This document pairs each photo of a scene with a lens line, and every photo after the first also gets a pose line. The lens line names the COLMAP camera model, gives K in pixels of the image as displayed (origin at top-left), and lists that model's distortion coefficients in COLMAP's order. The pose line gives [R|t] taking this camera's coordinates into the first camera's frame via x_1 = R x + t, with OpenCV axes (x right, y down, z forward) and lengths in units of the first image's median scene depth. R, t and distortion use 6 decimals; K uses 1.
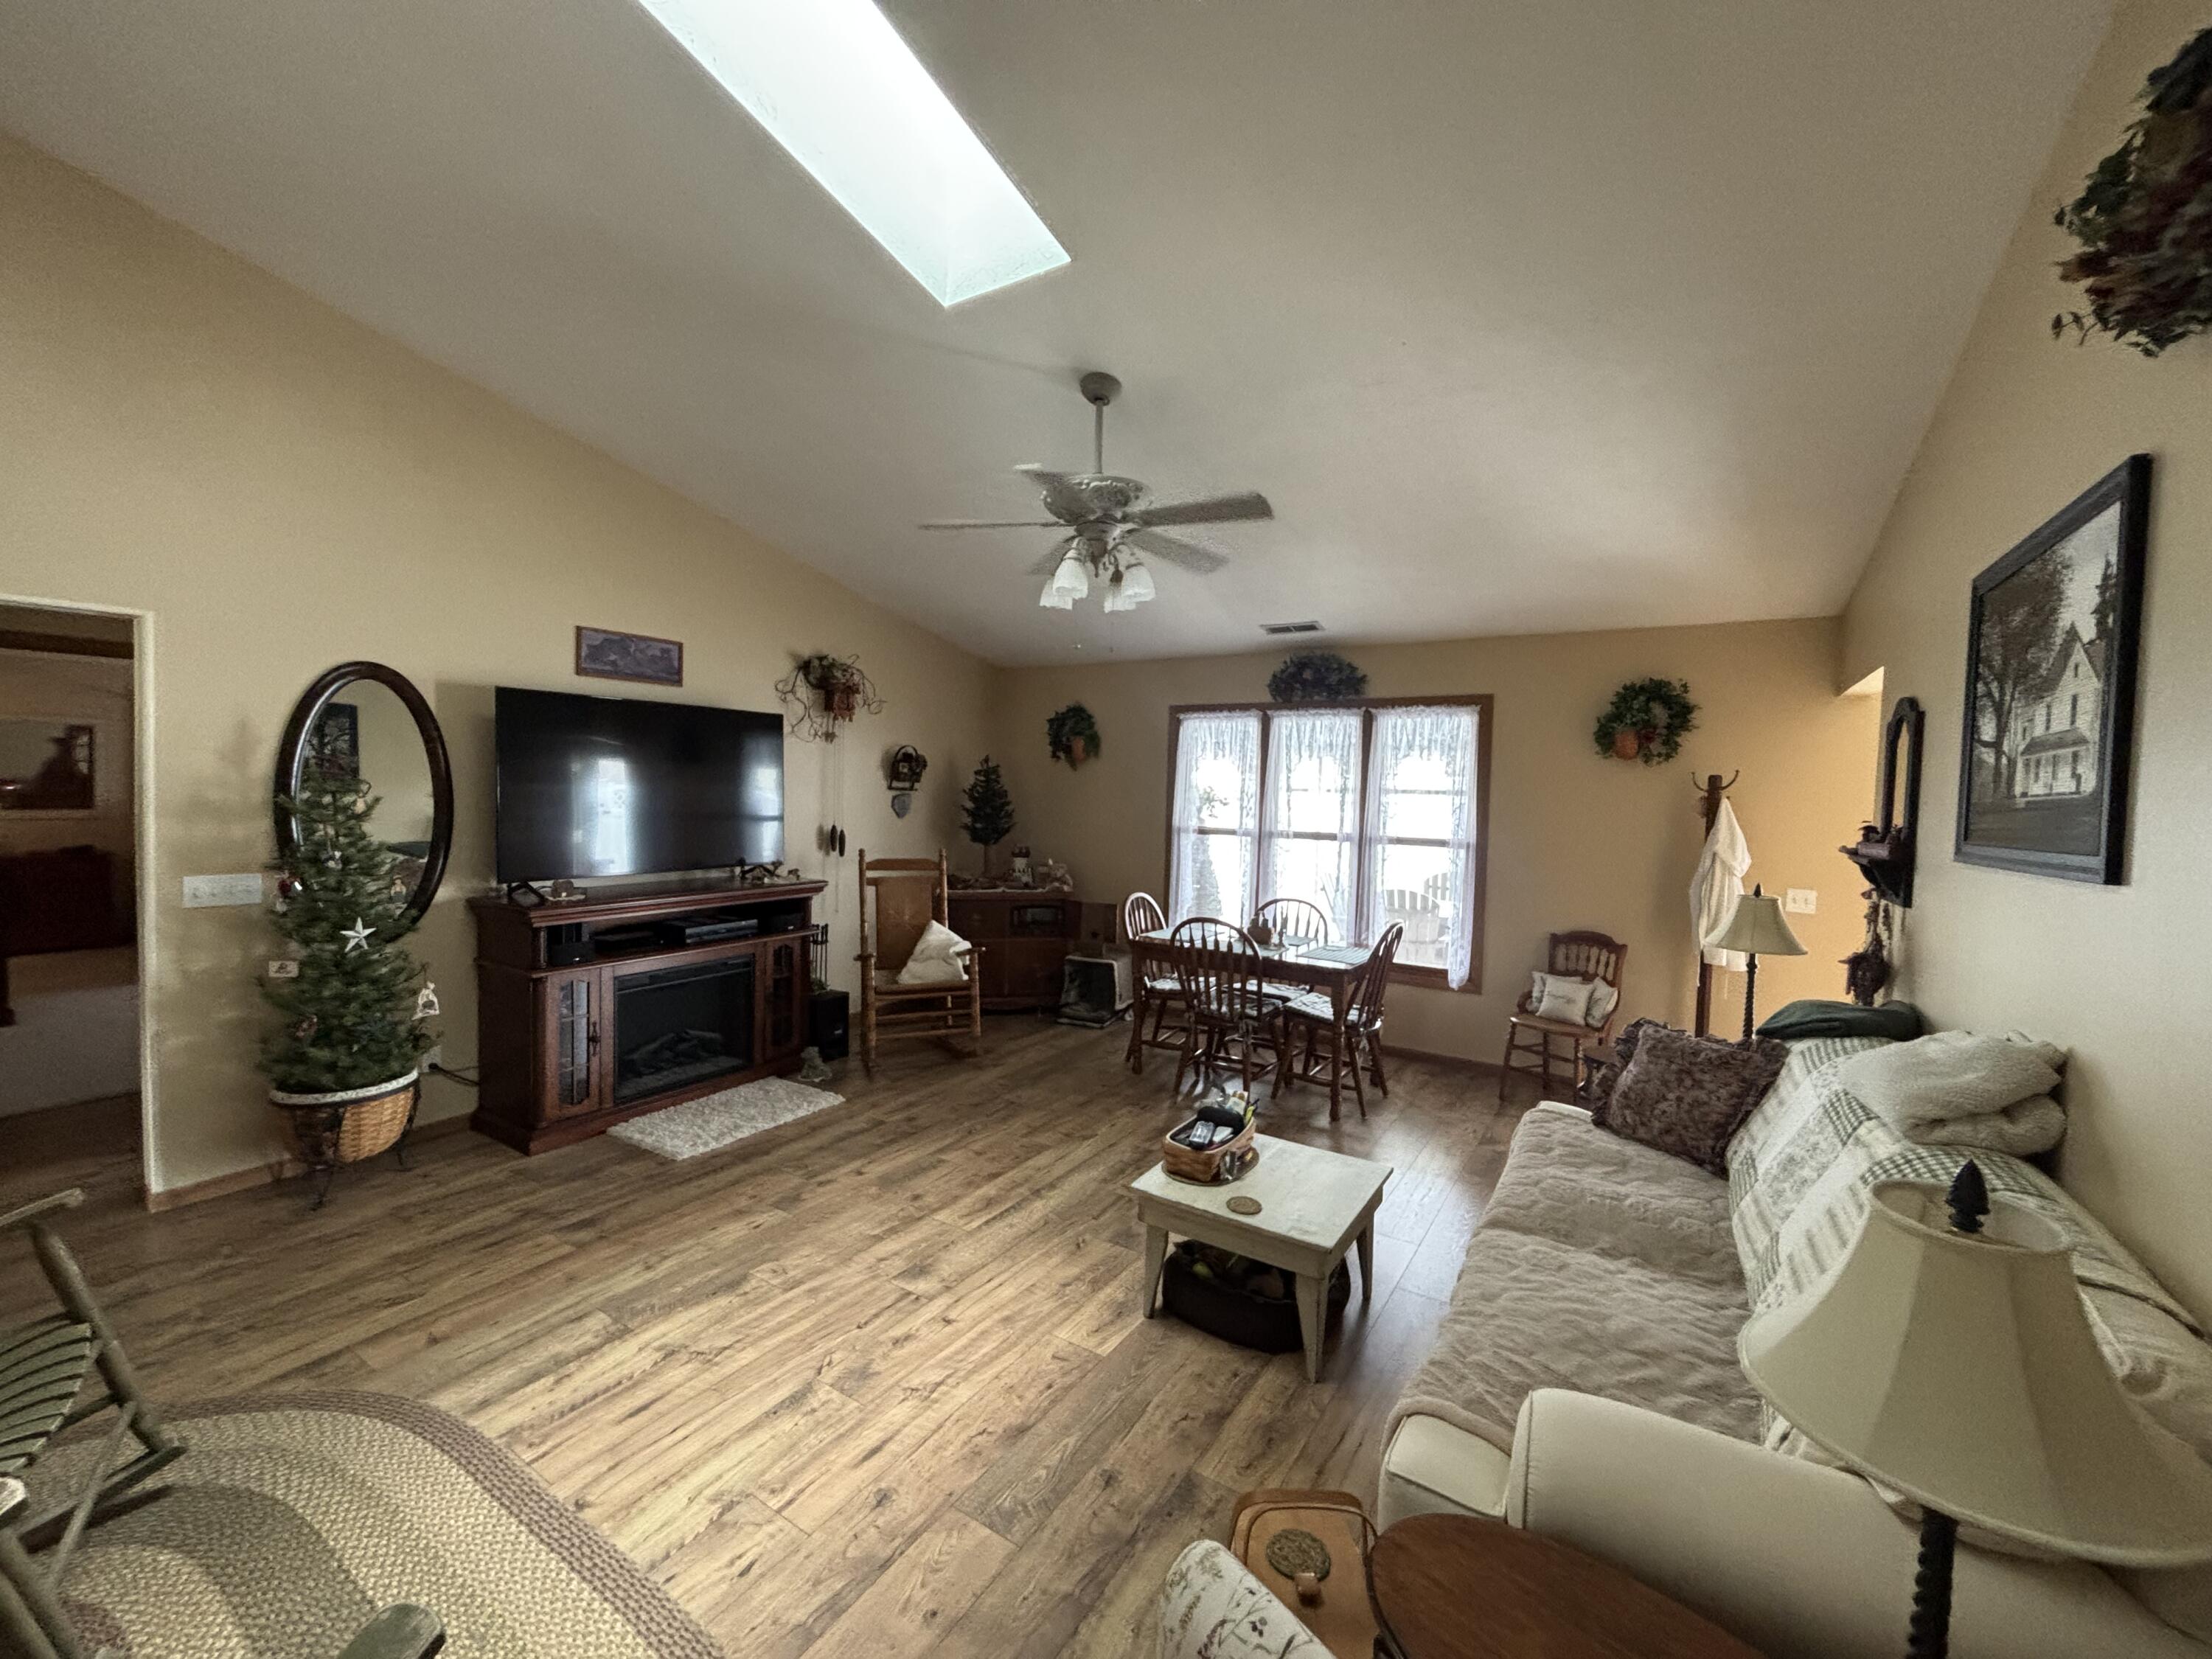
lens RADIAL K [[895.2, 0, 1110.8], [0, 895.2, 828.9], [0, 0, 1]] dist [0.010203, -0.002481]
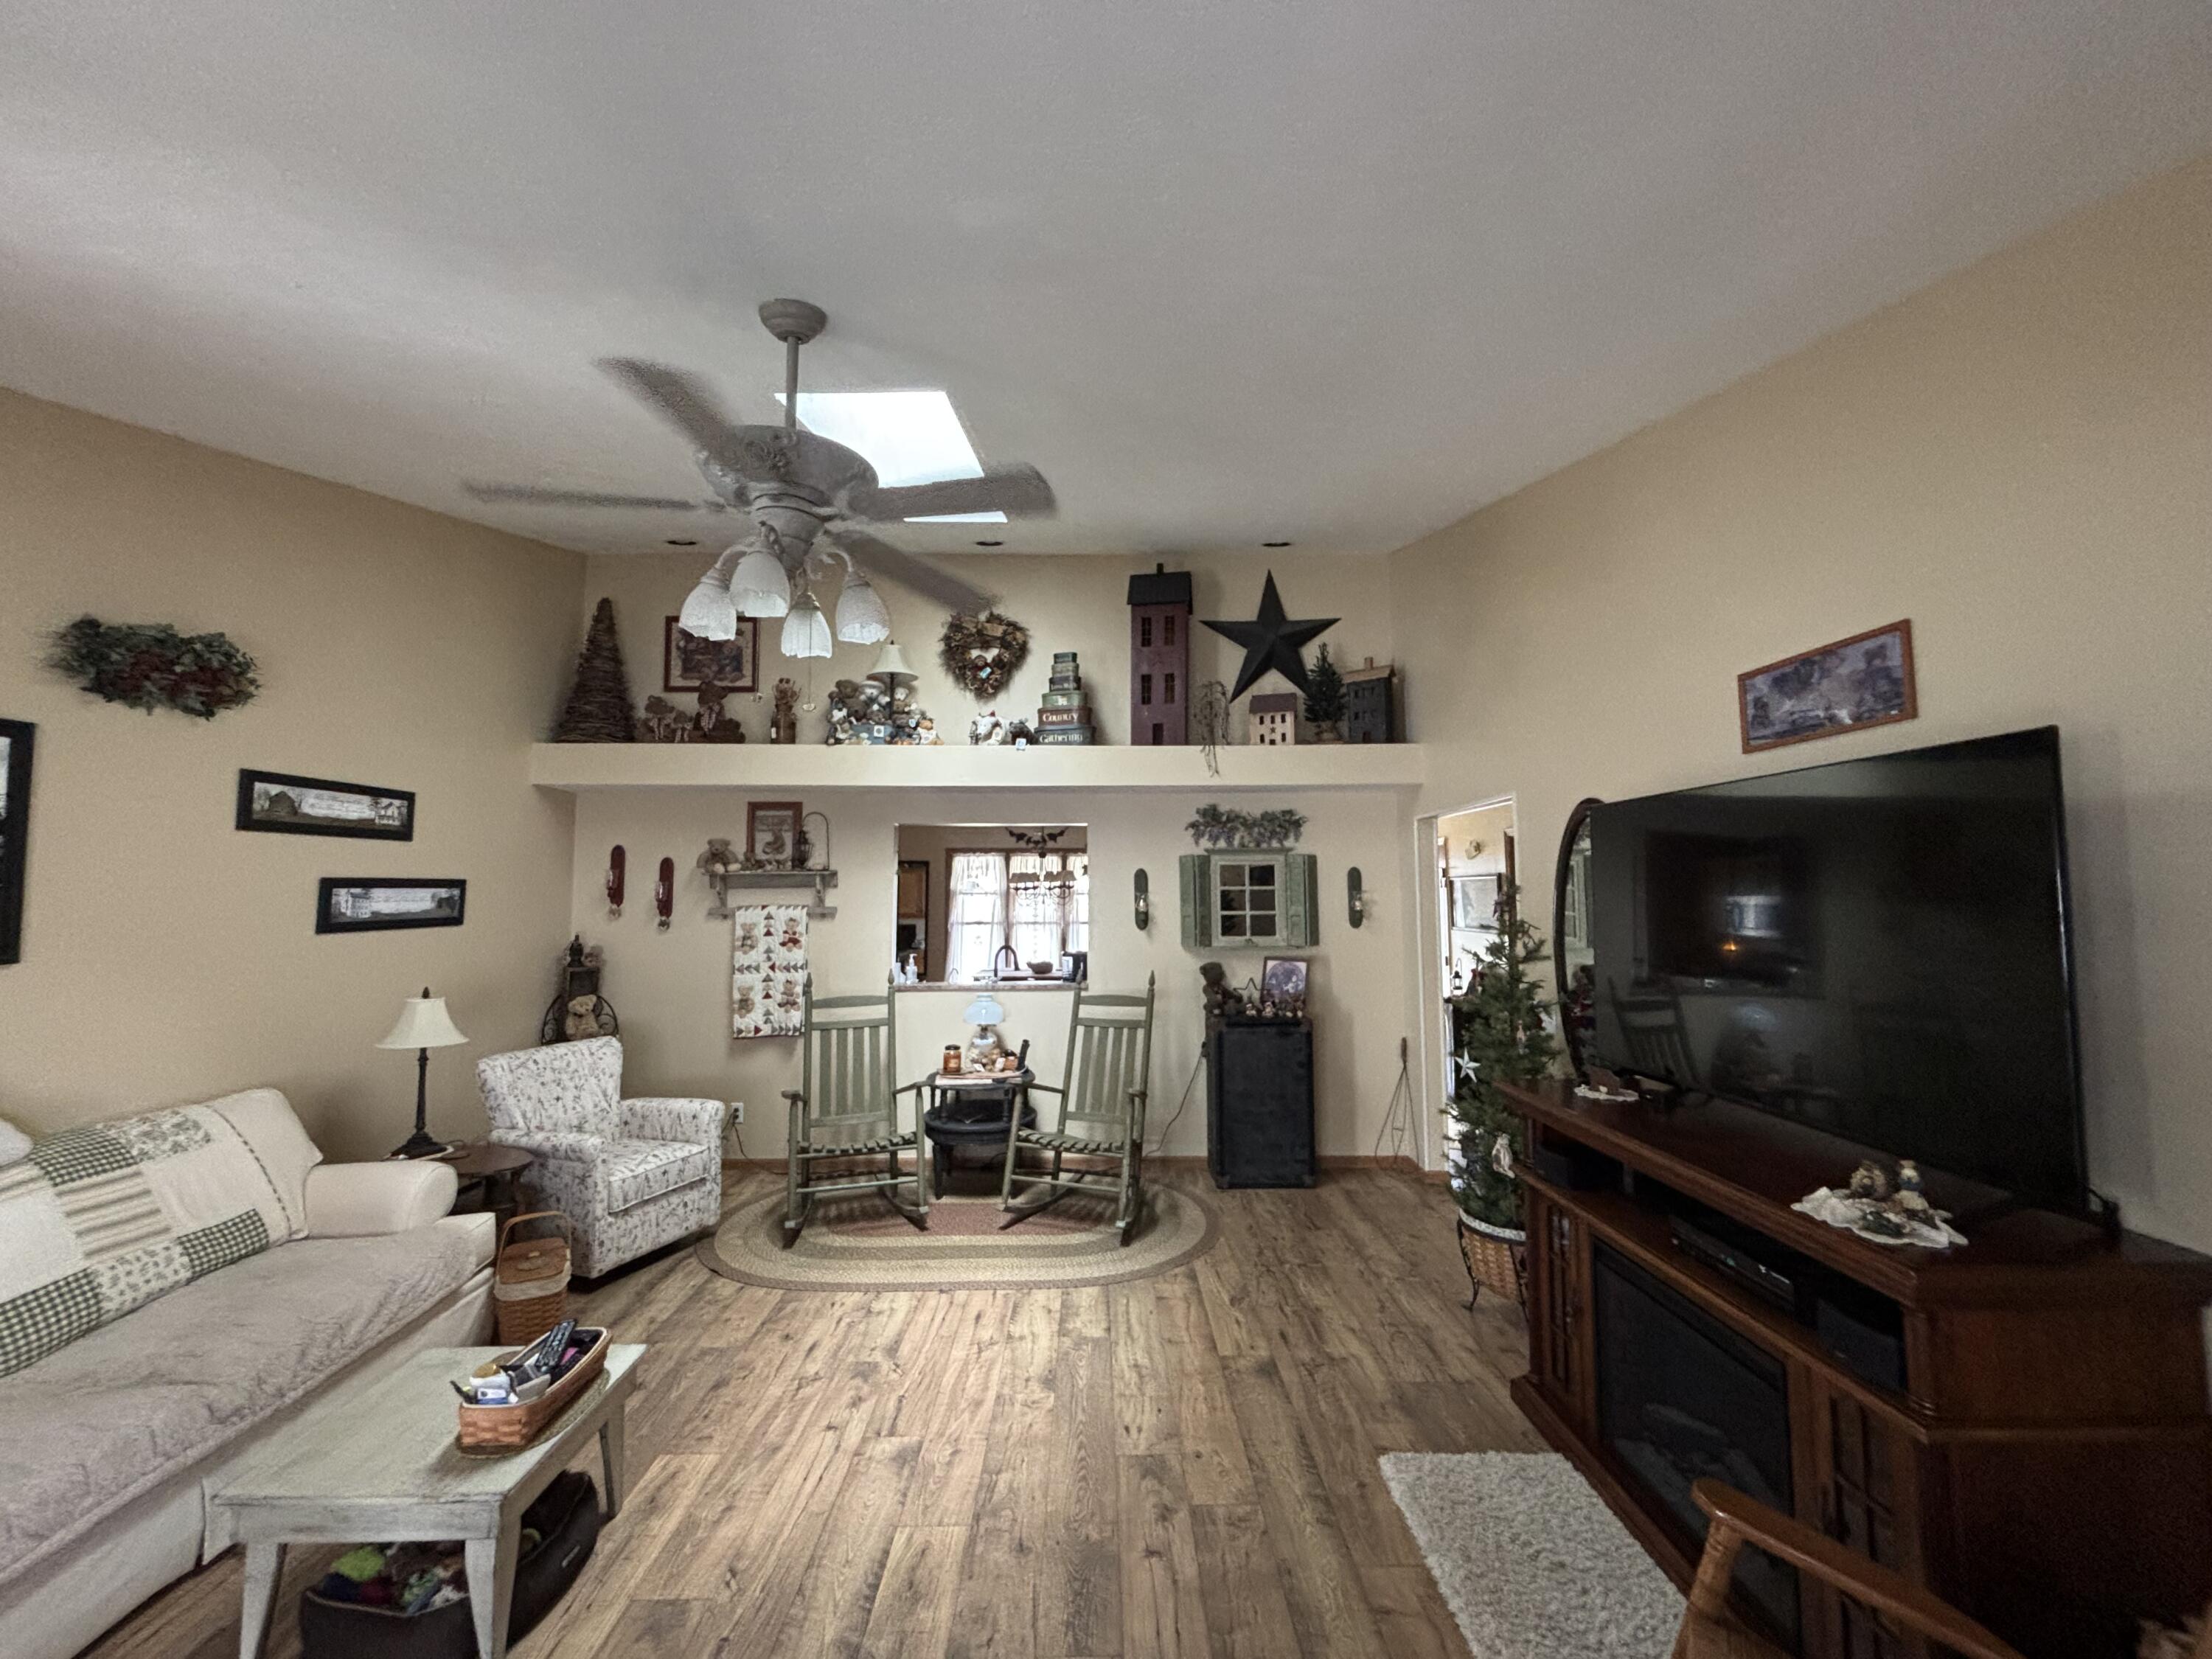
lens RADIAL K [[895.2, 0, 1108.5], [0, 895.2, 825.2], [0, 0, 1]] dist [0.010203, -0.002481]
pose [[-0.841052, -0.058351, -0.537798, 0.122379], [-0.035315, 0.997967, -0.053050, -0.095556], [0.539800, -0.025626, -0.841403, 1.619510]]
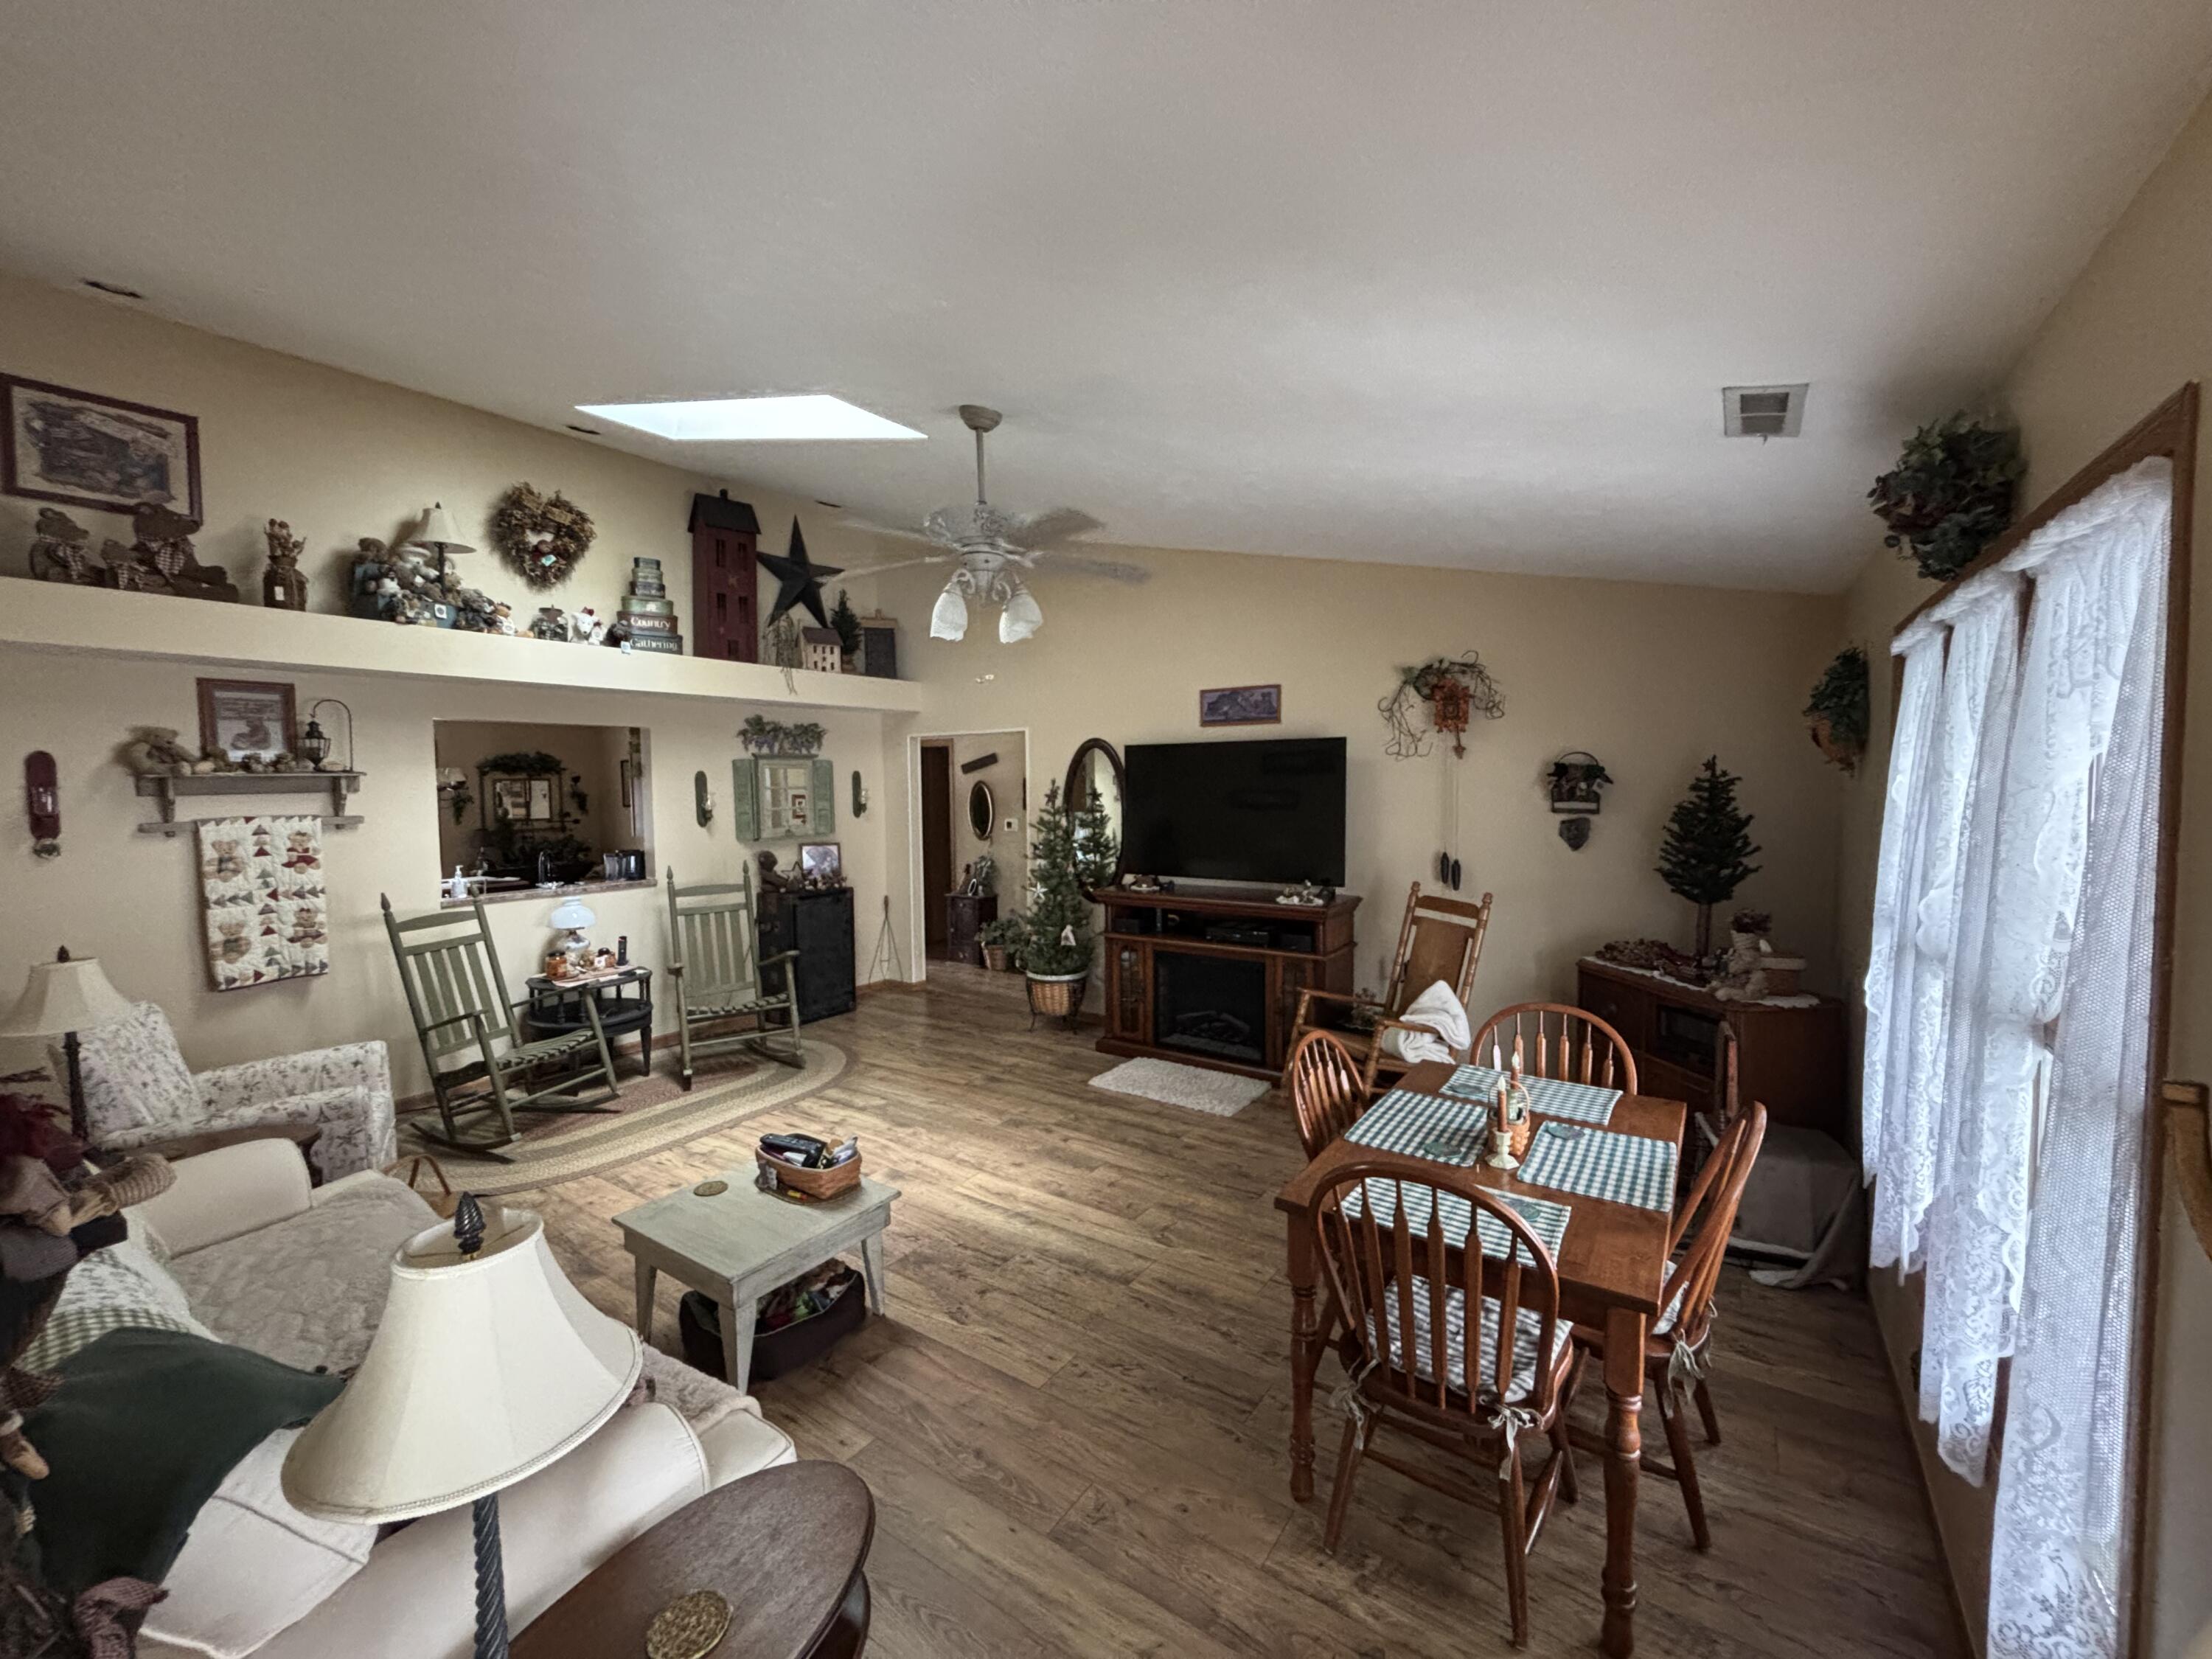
lens RADIAL K [[895.2, 0, 1097.6], [0, 895.2, 828.2], [0, 0, 1]] dist [0.010203, -0.002481]
pose [[-0.042066, 0.036156, -0.998460, 0.952979], [-0.031534, 0.998799, 0.037497, -0.082960], [0.998617, 0.033063, -0.040875, 1.145121]]
